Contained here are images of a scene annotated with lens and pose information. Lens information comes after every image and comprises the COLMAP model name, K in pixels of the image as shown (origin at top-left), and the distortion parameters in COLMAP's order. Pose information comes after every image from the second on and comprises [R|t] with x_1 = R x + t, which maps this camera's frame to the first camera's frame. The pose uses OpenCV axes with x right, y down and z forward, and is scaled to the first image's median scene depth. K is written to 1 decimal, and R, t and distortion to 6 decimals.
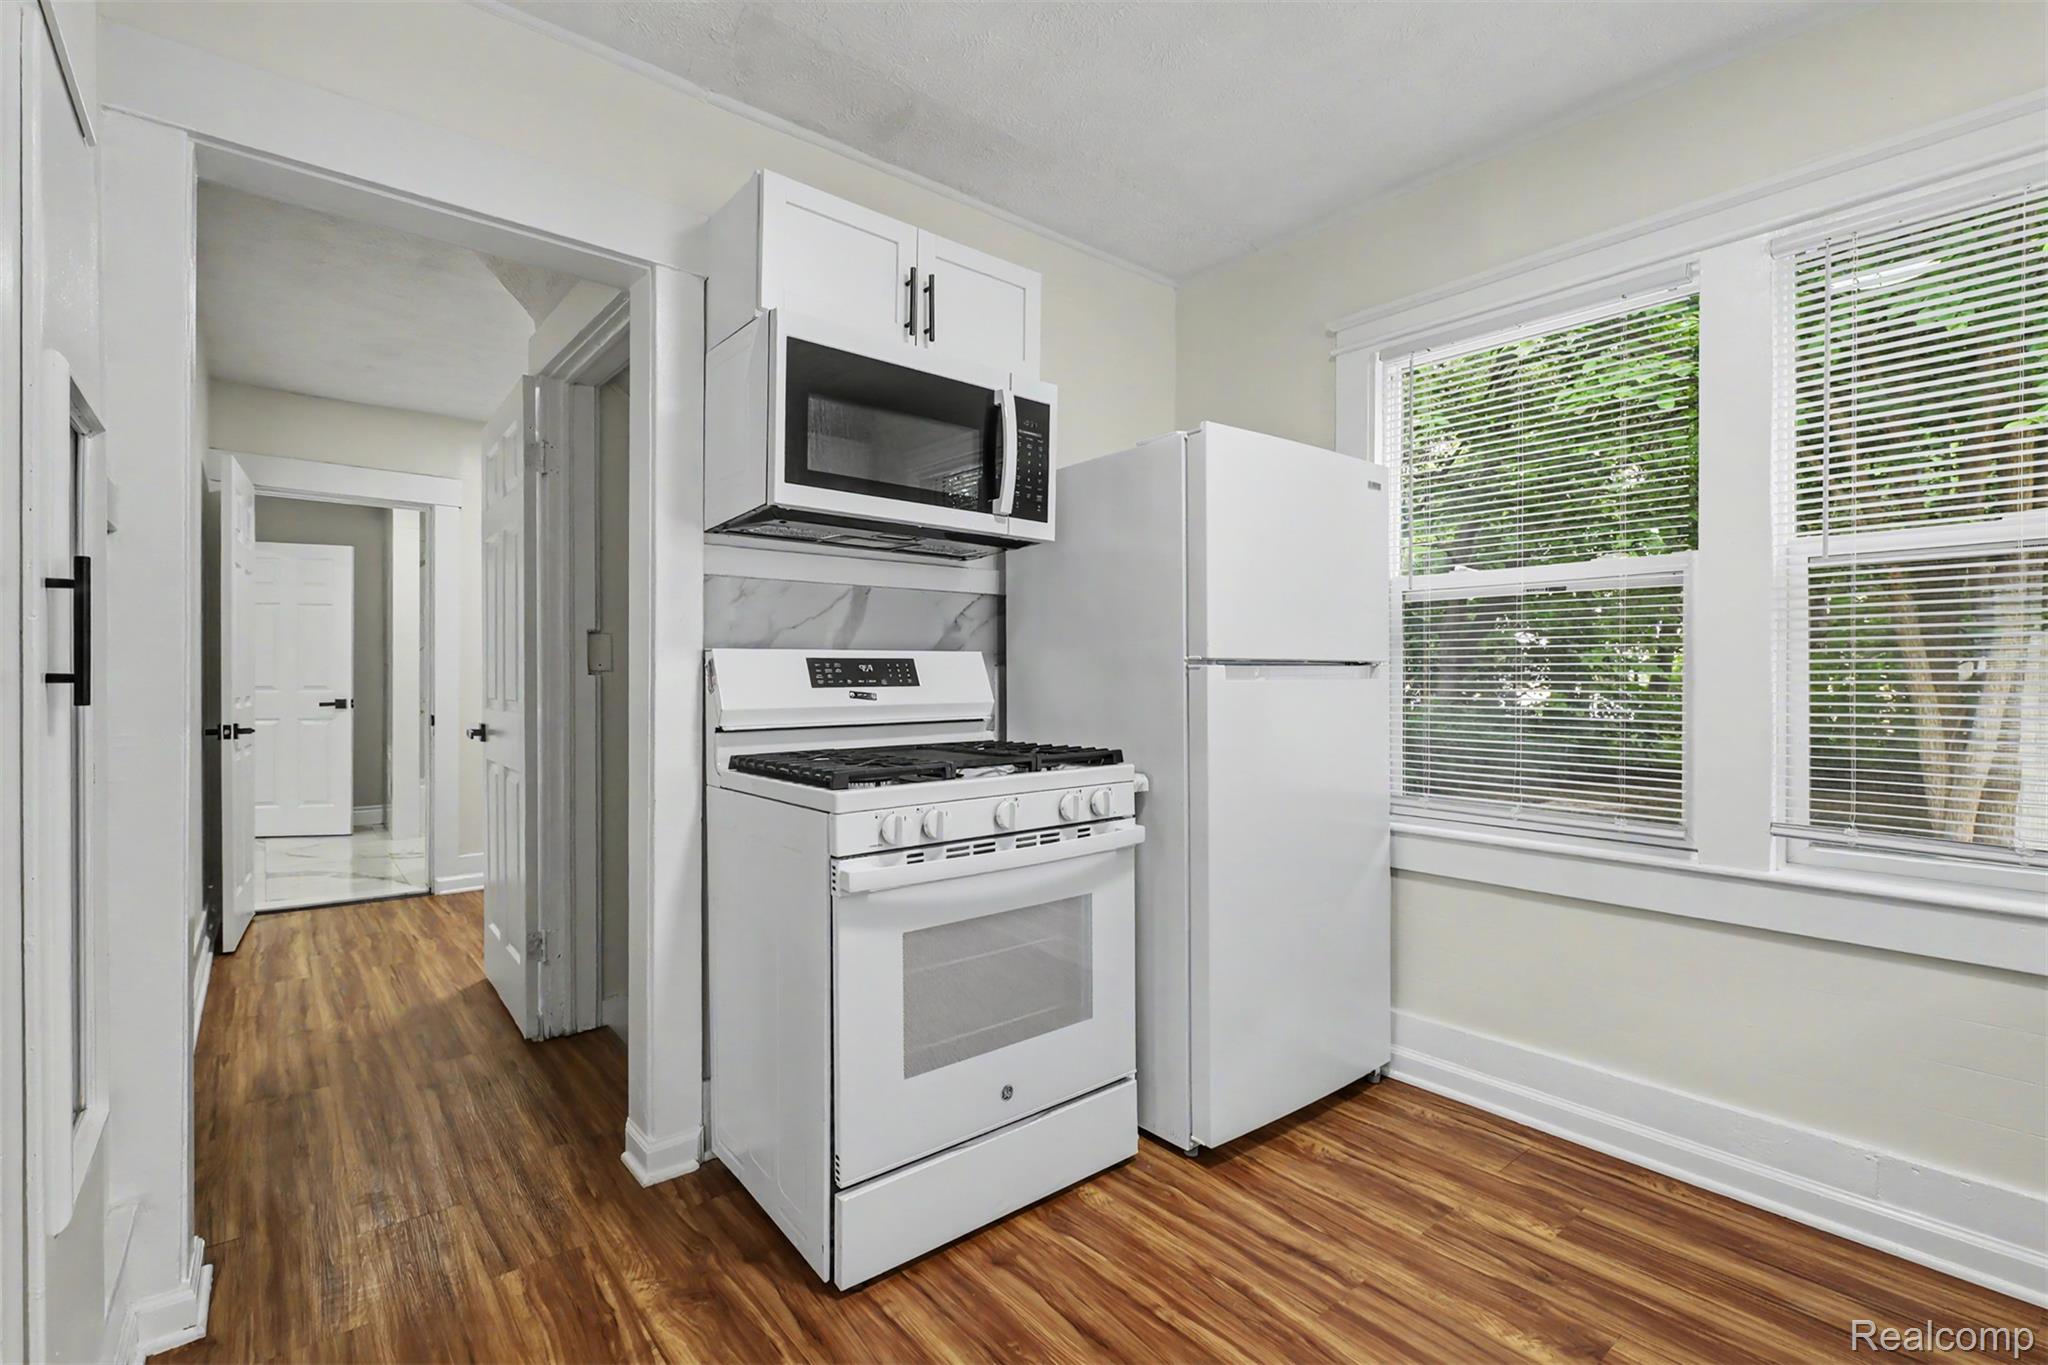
lens RADIAL K [[933.6, 0, 1015.0], [0, 933.6, 675.8], [0, 0, 1]] dist [-0.001225, 0.000314]
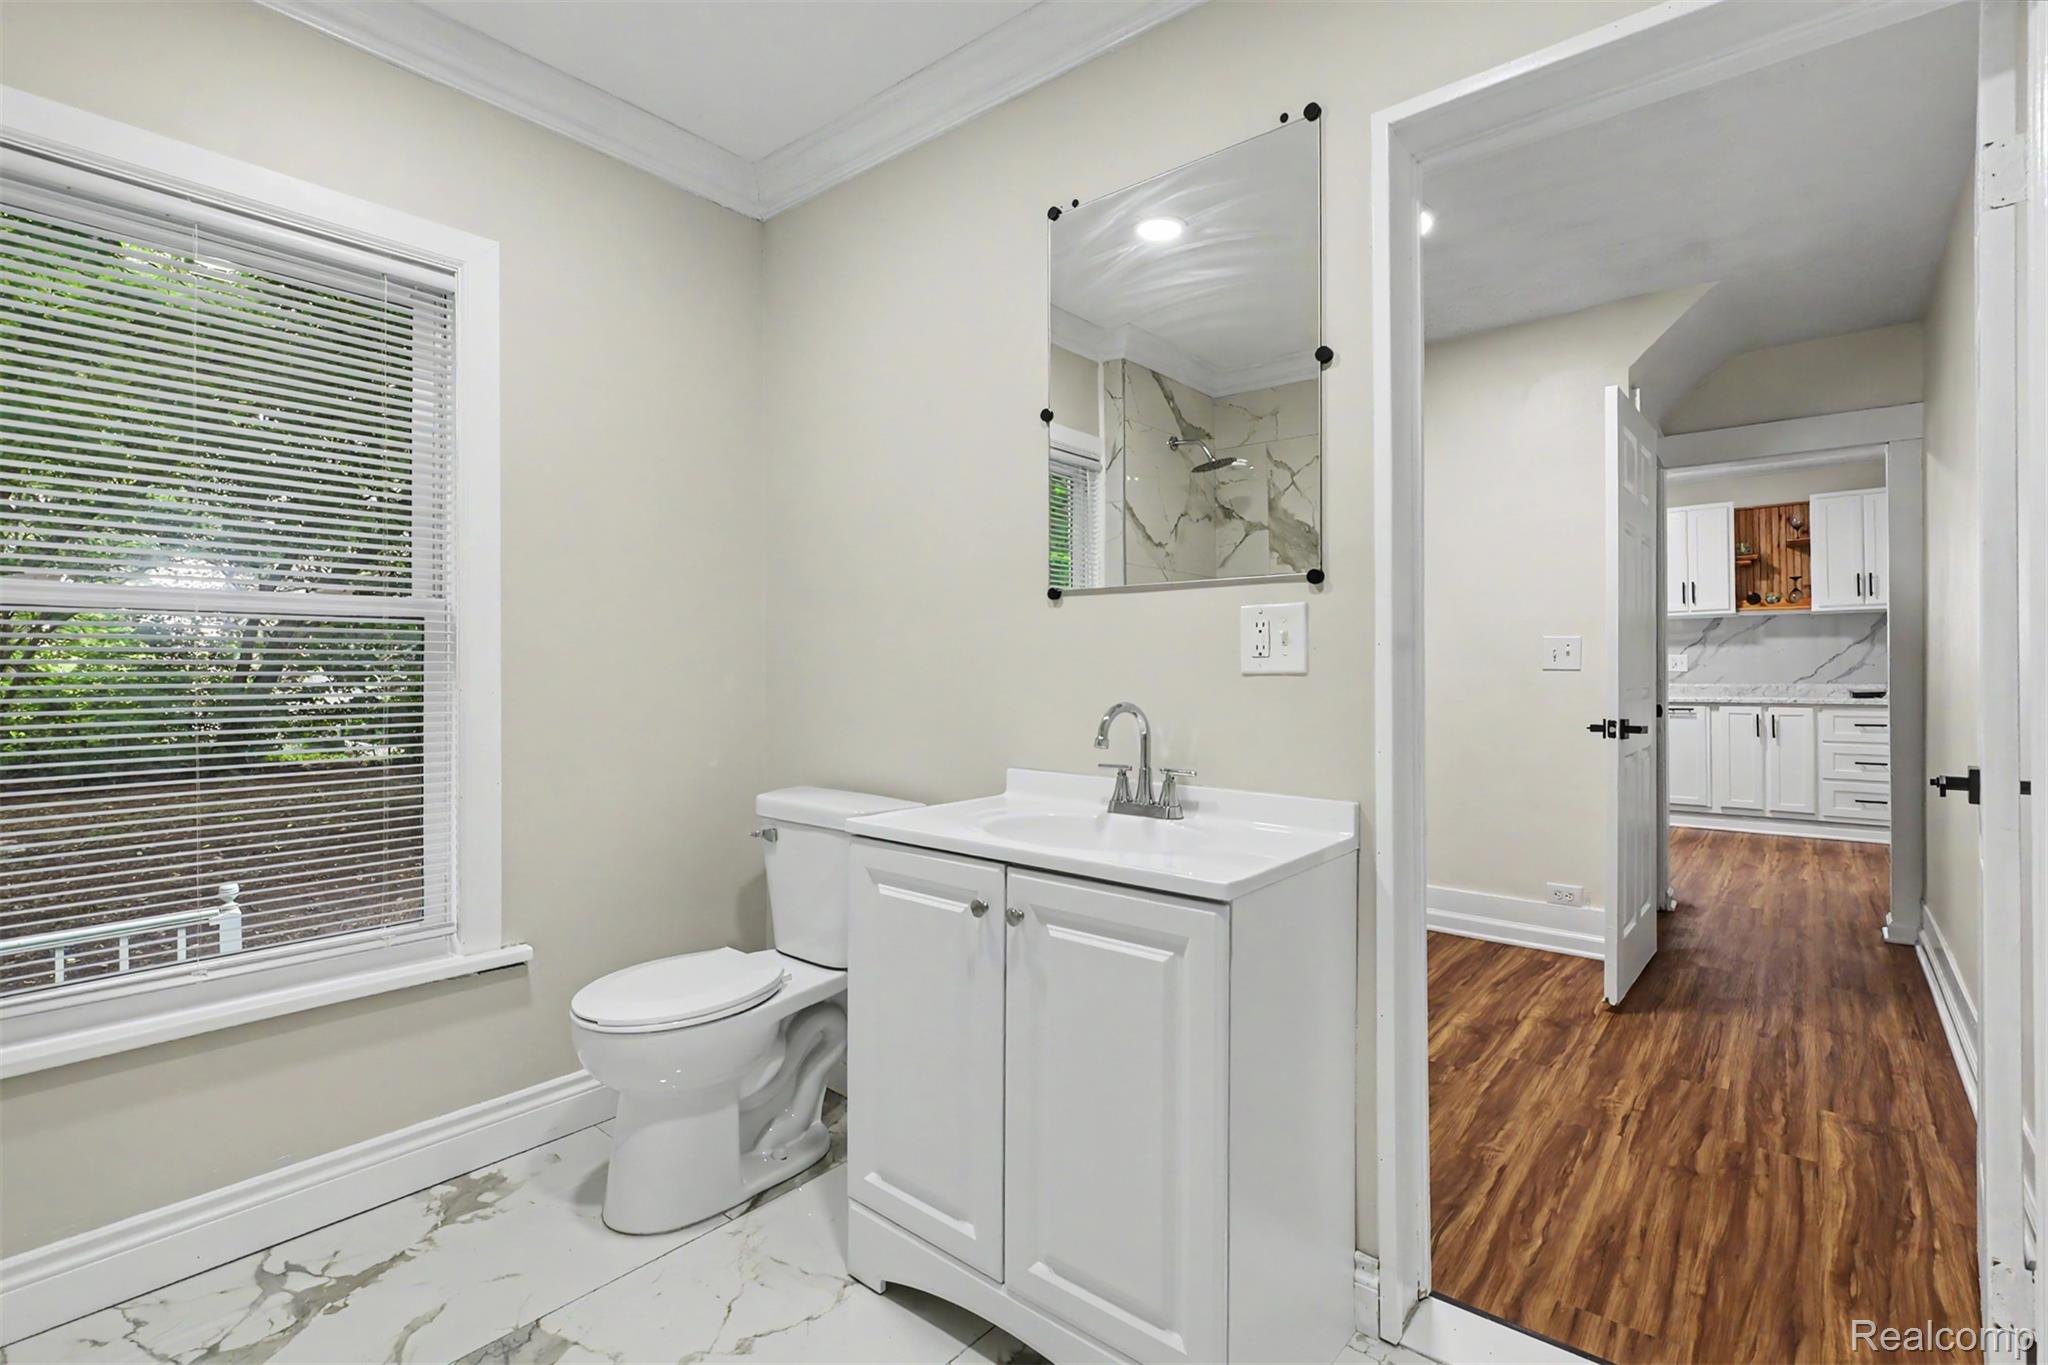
lens RADIAL K [[933.6, 0, 1029.4], [0, 933.6, 665.6], [0, 0, 1]] dist [-0.001225, 0.000314]
pose [[-0.193388, 0.000853, 0.981122, -2.108012], [-0.000149, 1.000000, -0.000899, -0.000872], [-0.981122, -0.000320, -0.193388, 2.729507]]
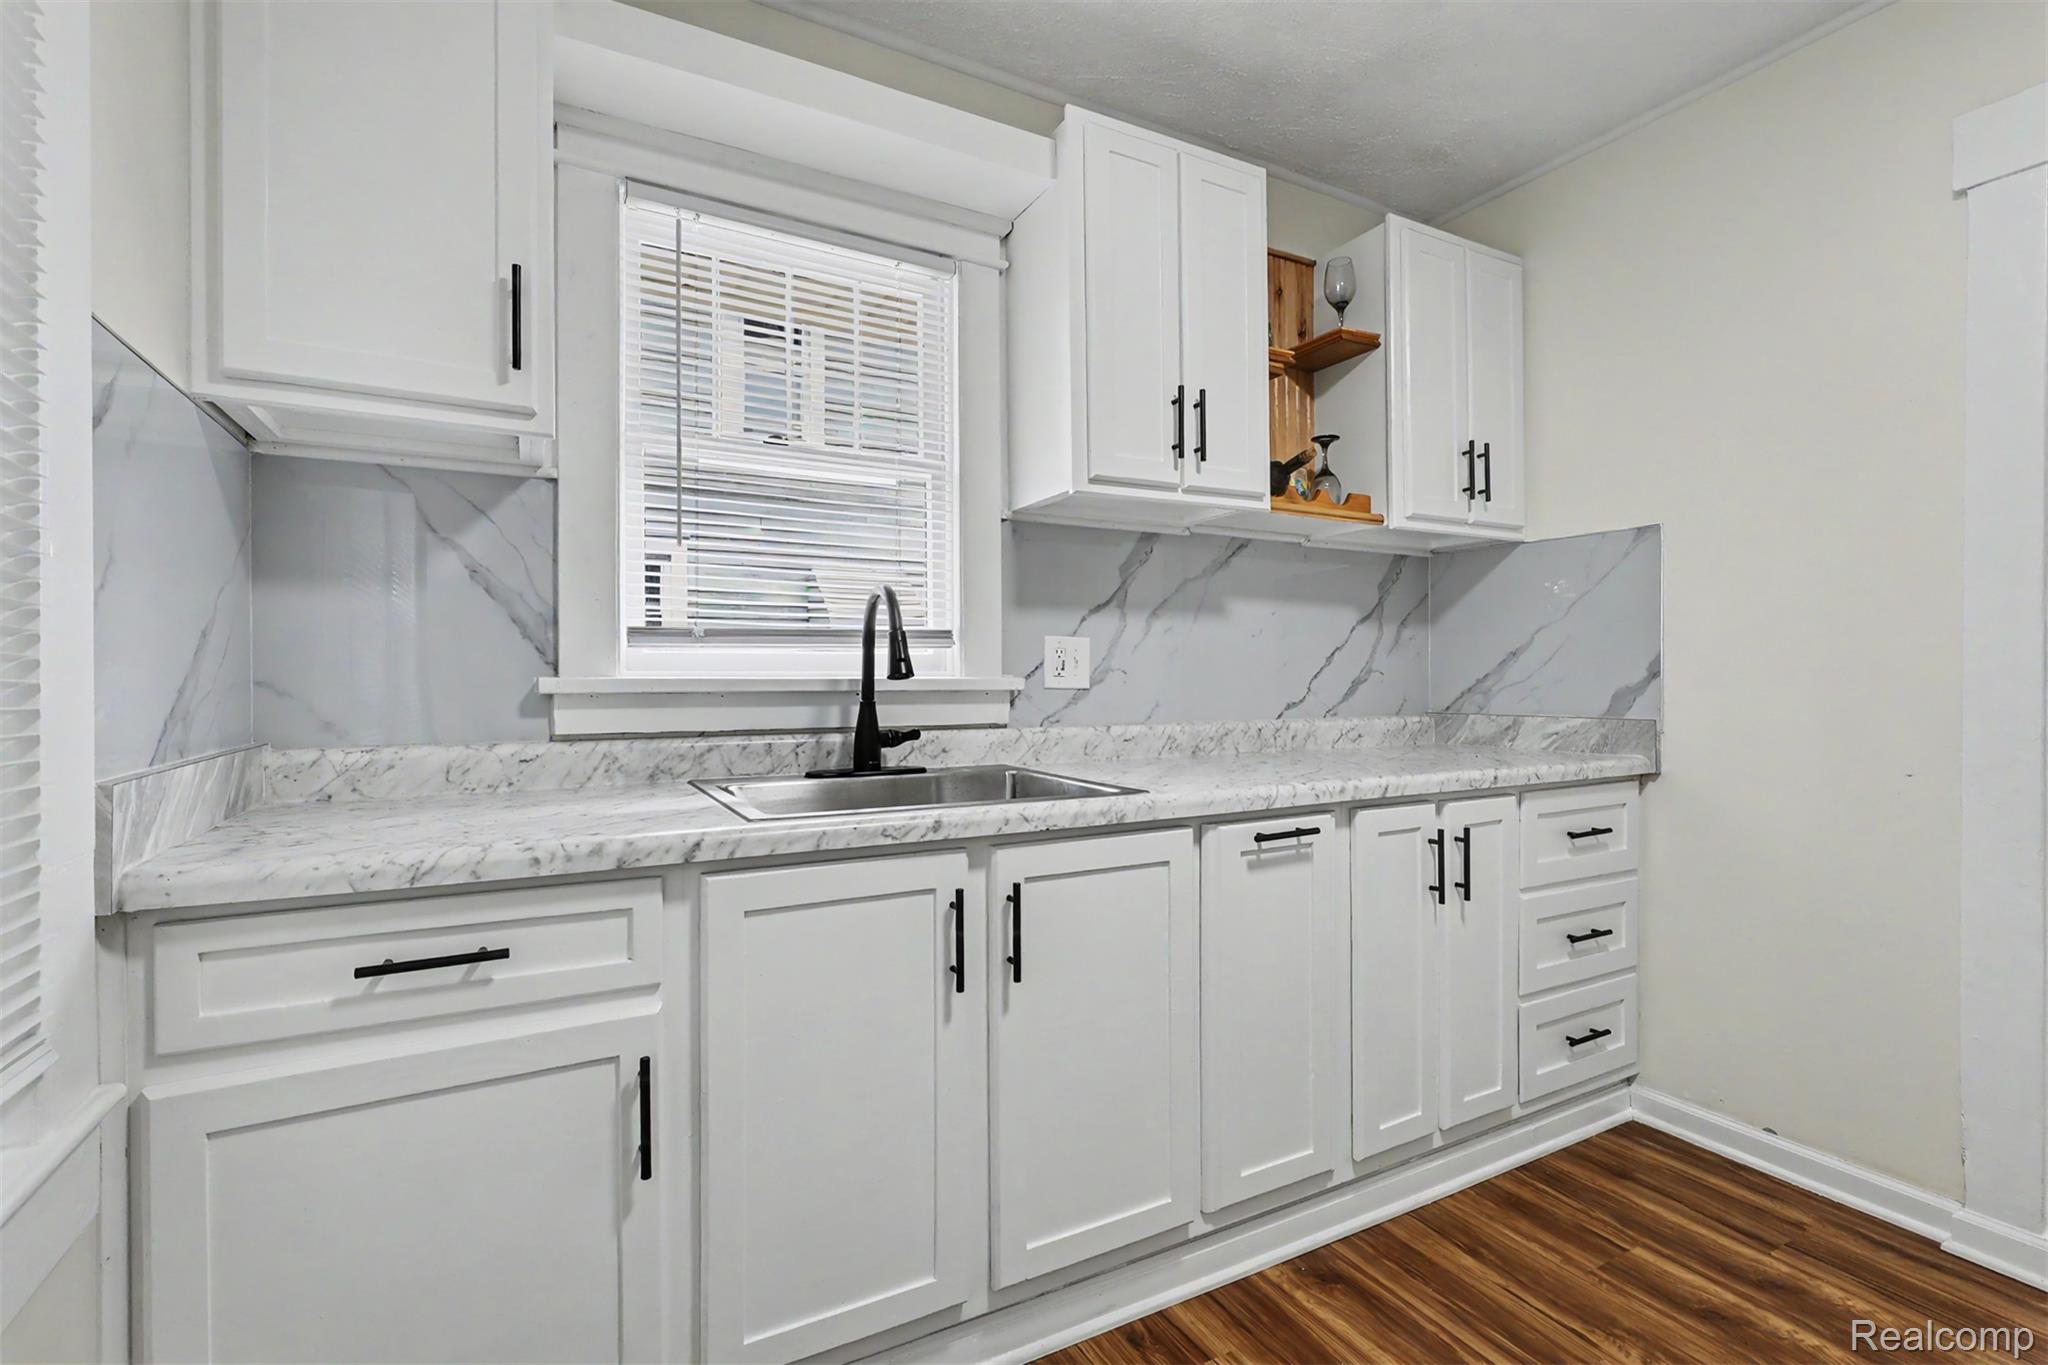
lens RADIAL K [[933.6, 0, 1017.7], [0, 933.6, 674.4], [0, 0, 1]] dist [-0.001225, 0.000314]
pose [[-0.982064, -0.006427, 0.188439, 0.469718], [-0.006855, 0.999975, -0.001623, 0.001863], [-0.188423, -0.002885, -0.982084, 0.946299]]
